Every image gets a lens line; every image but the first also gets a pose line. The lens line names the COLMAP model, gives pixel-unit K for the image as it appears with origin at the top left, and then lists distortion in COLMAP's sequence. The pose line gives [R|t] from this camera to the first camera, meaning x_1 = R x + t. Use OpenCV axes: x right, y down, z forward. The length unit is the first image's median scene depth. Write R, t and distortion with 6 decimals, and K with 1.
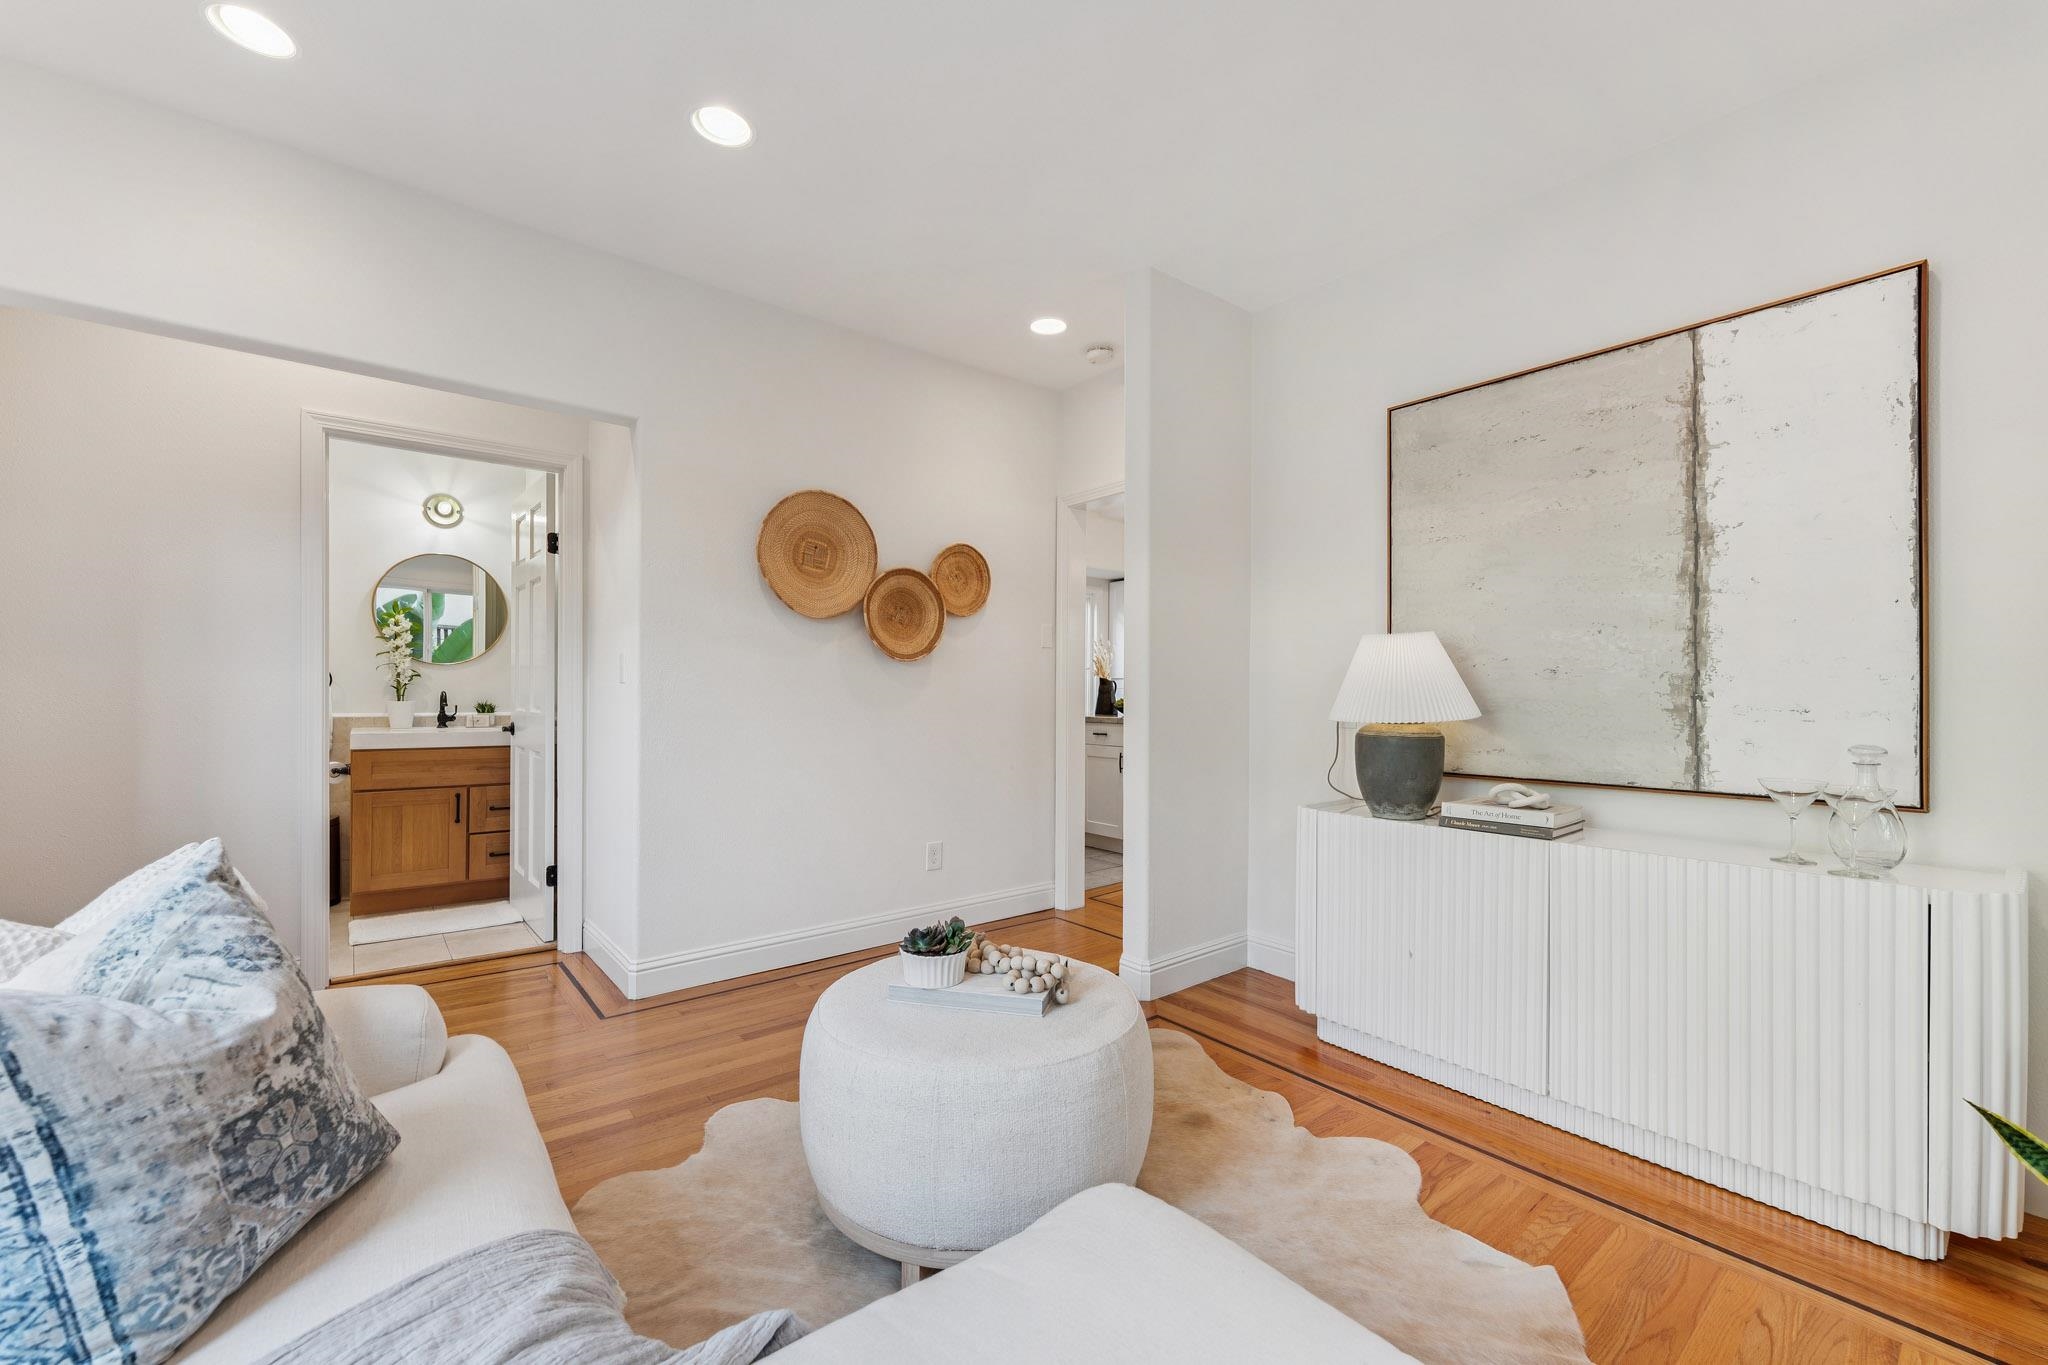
lens RADIAL K [[814.9, 0, 1017.6], [0, 814.9, 689.5], [0, 0, 1]] dist [-0.000716, -0.000831]
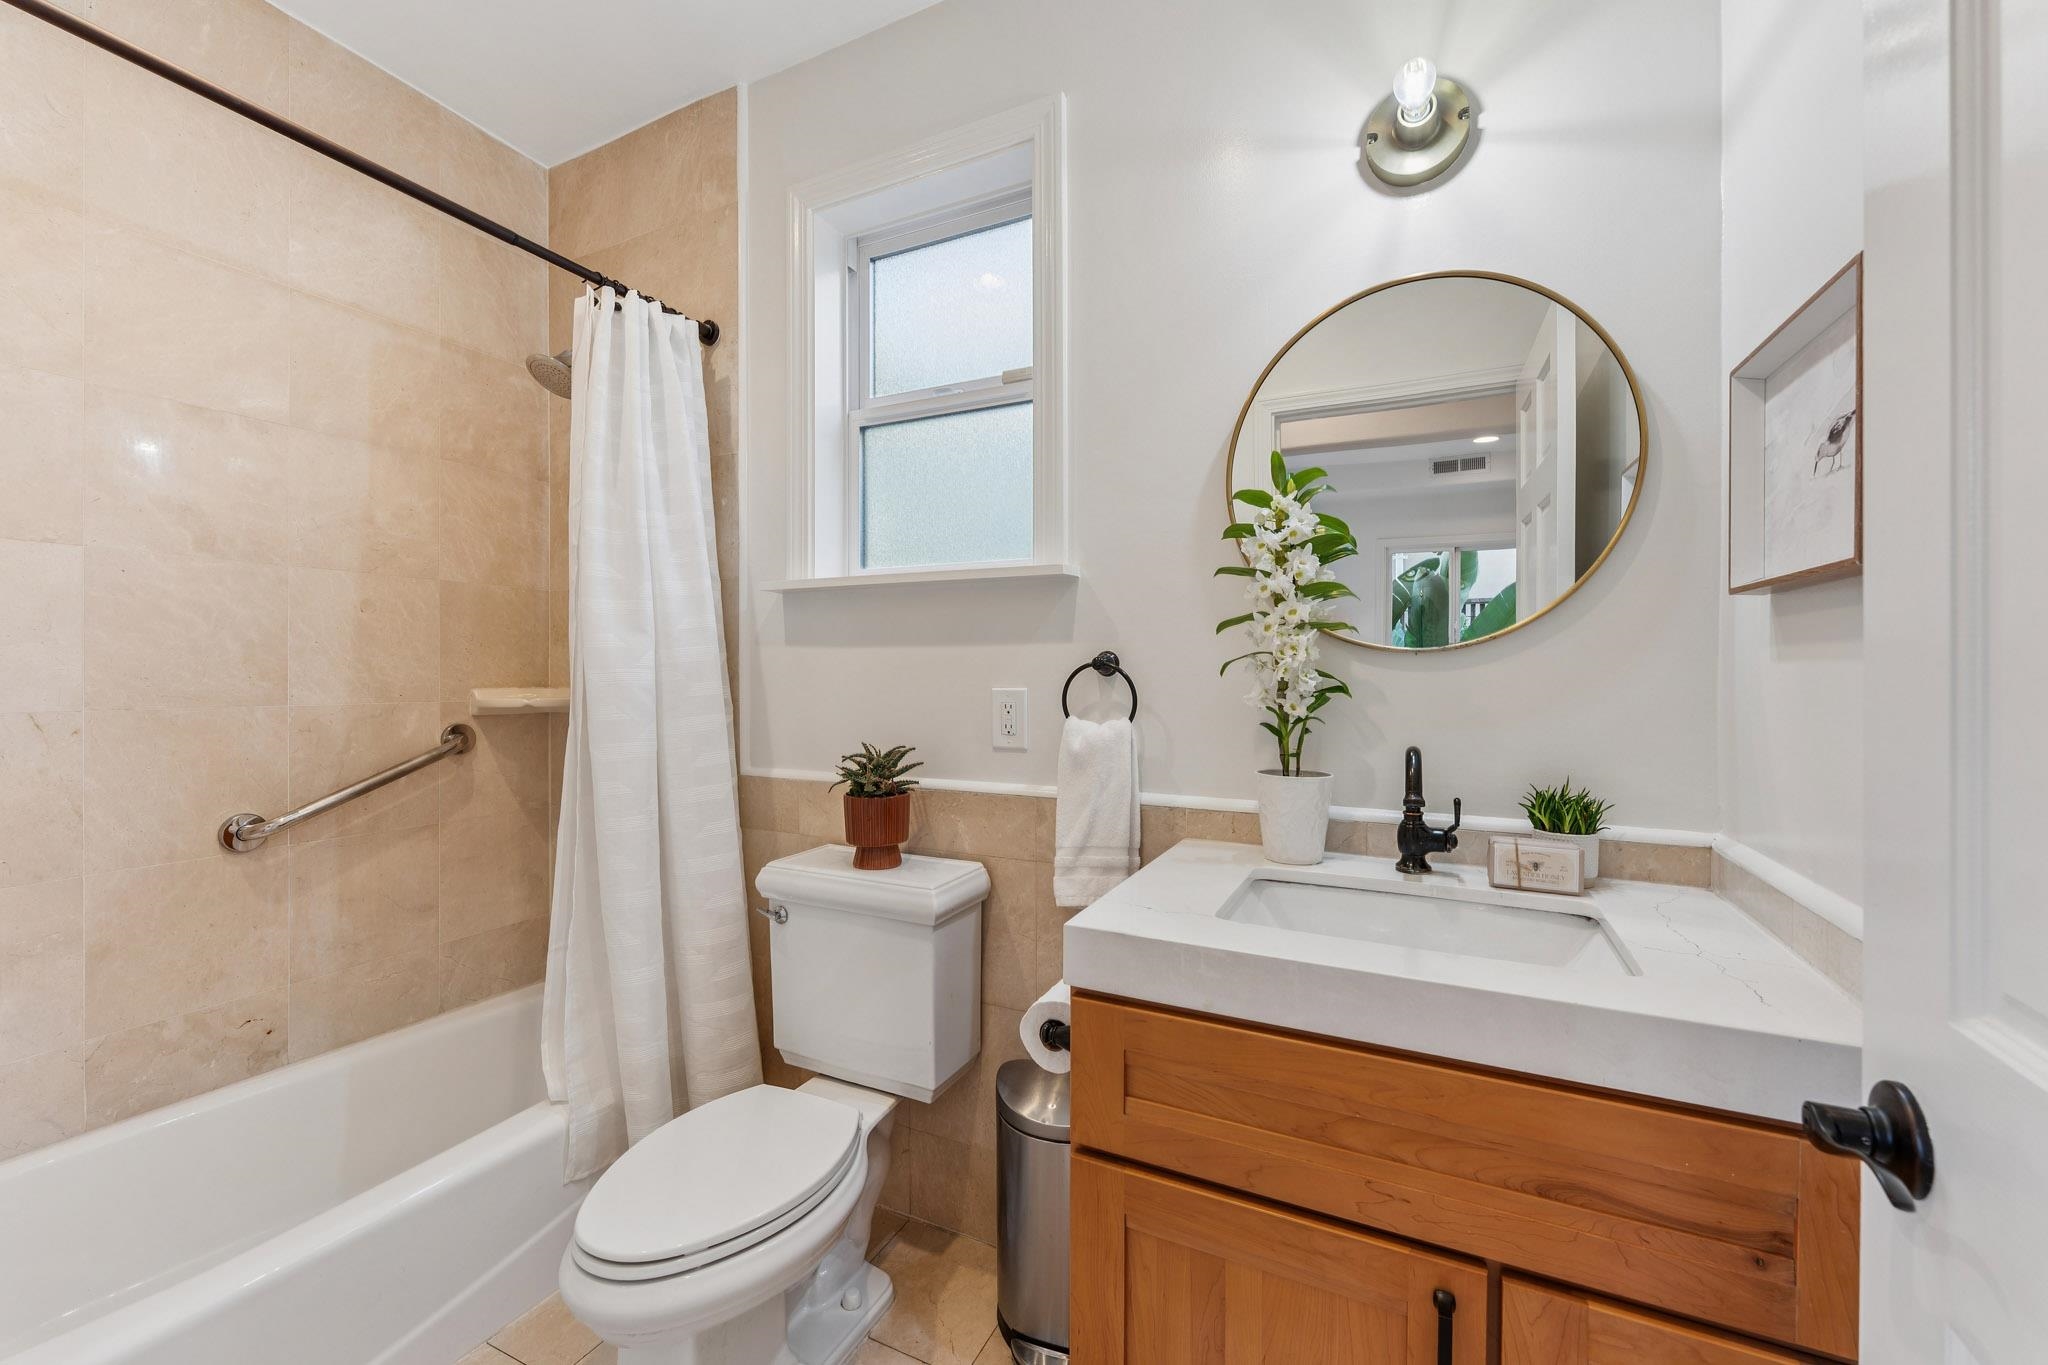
lens RADIAL K [[814.9, 0, 1022.1], [0, 814.9, 682.2], [0, 0, 1]] dist [-0.000716, -0.000831]
pose [[0.422273, 0.002658, -0.906465, -0.515159], [0.008689, 0.999938, 0.006979, -0.023384], [0.906427, -0.010823, 0.422223, 0.770462]]
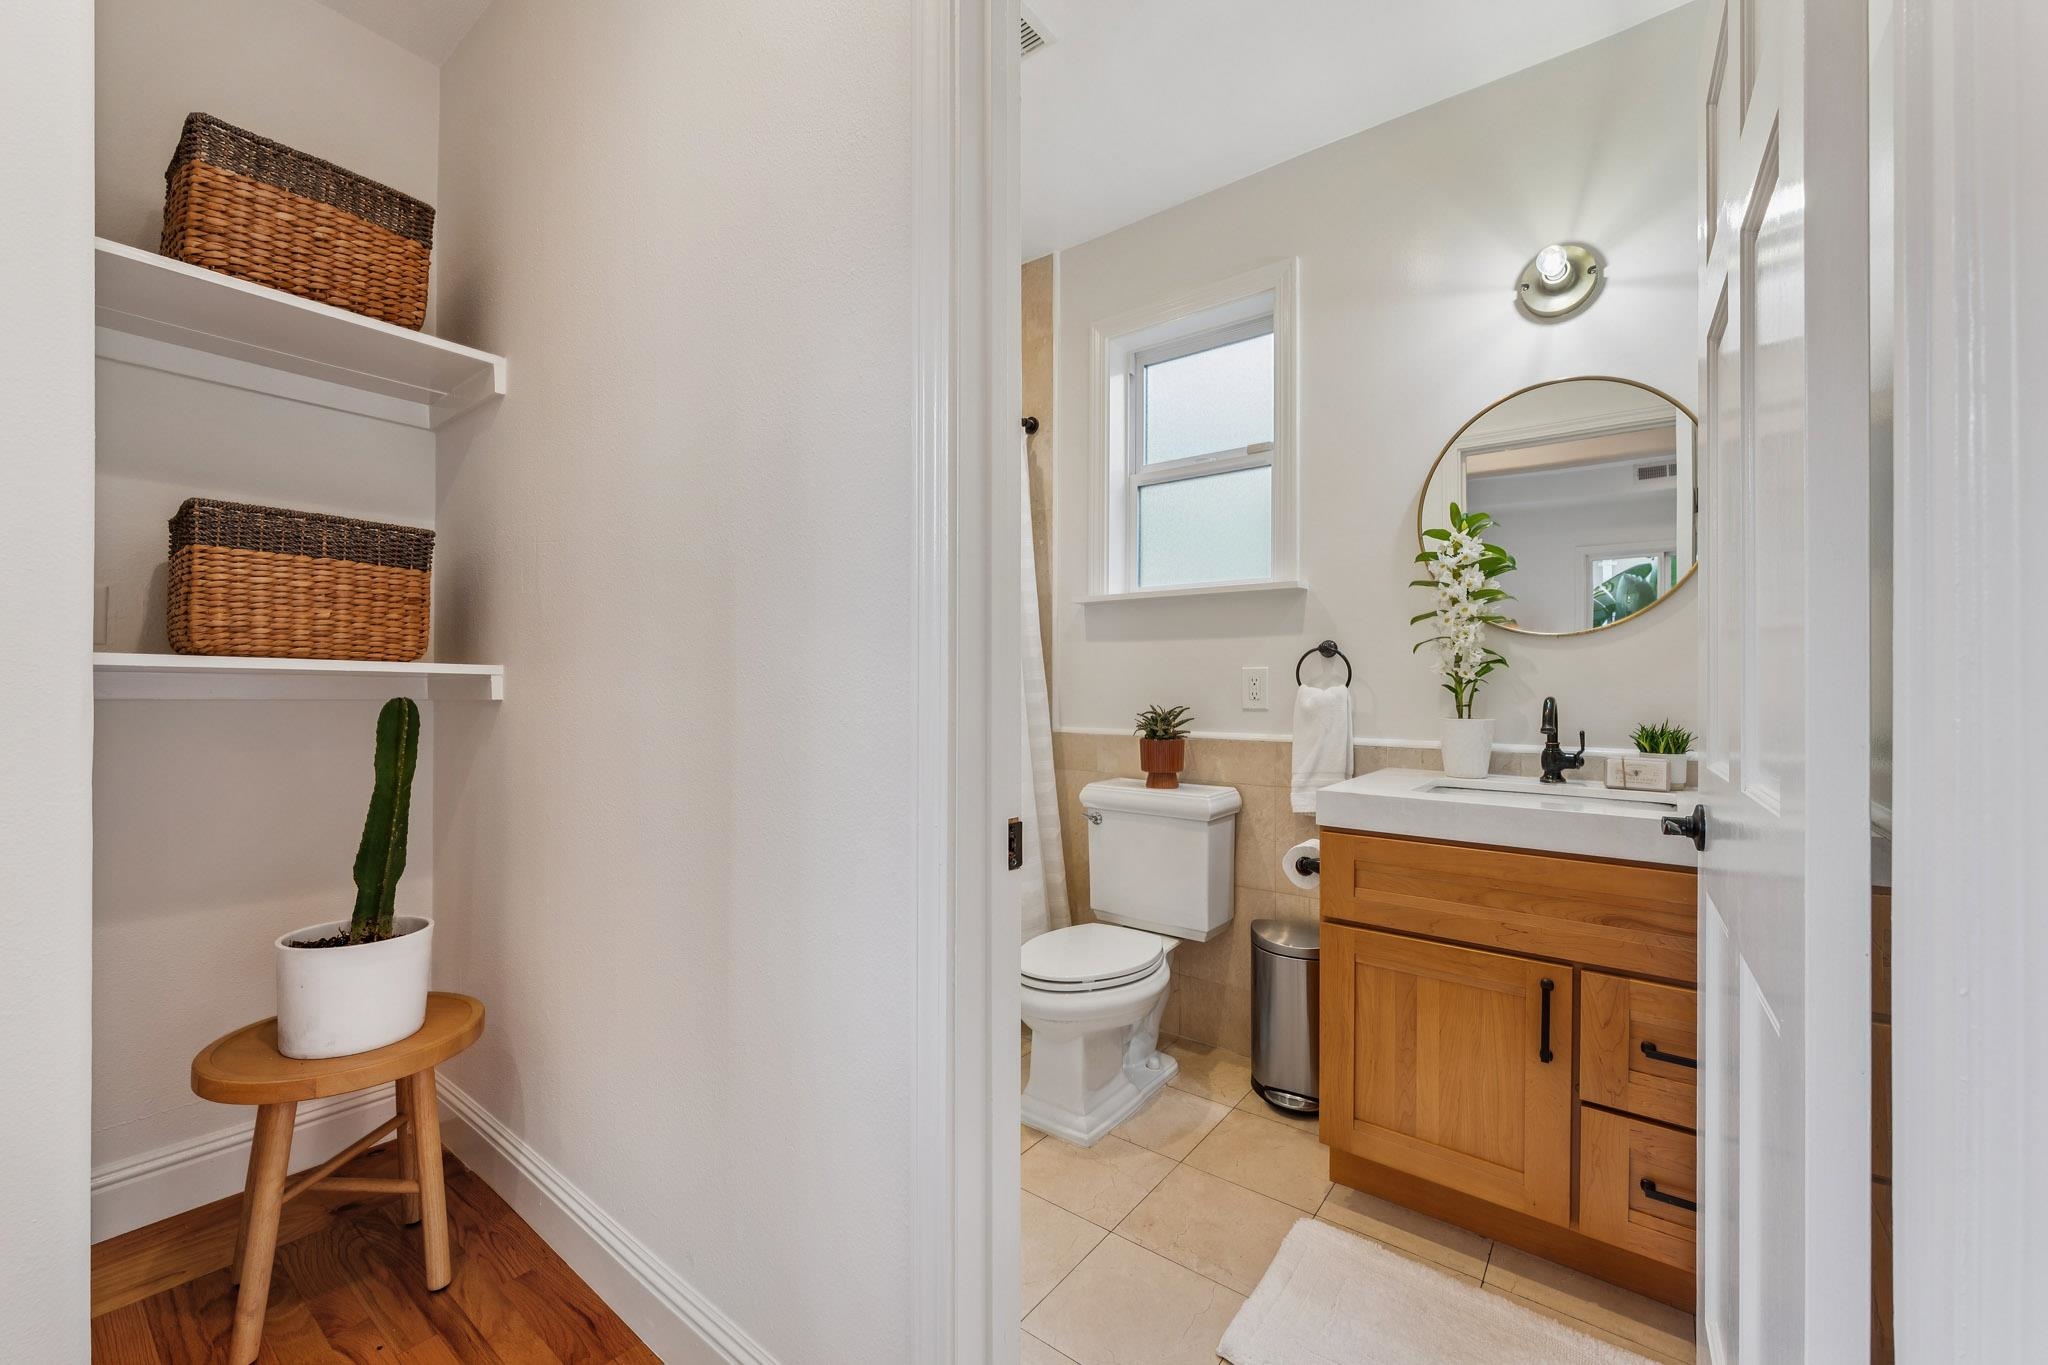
lens RADIAL K [[814.9, 0, 1026.7], [0, 814.9, 690.8], [0, 0, 1]] dist [-0.000716, -0.000831]
pose [[0.234764, -0.004374, -0.972043, -0.363729], [0.003080, 0.999988, -0.003756, -0.000404], [0.972047, -0.002112, 0.234775, 0.645727]]
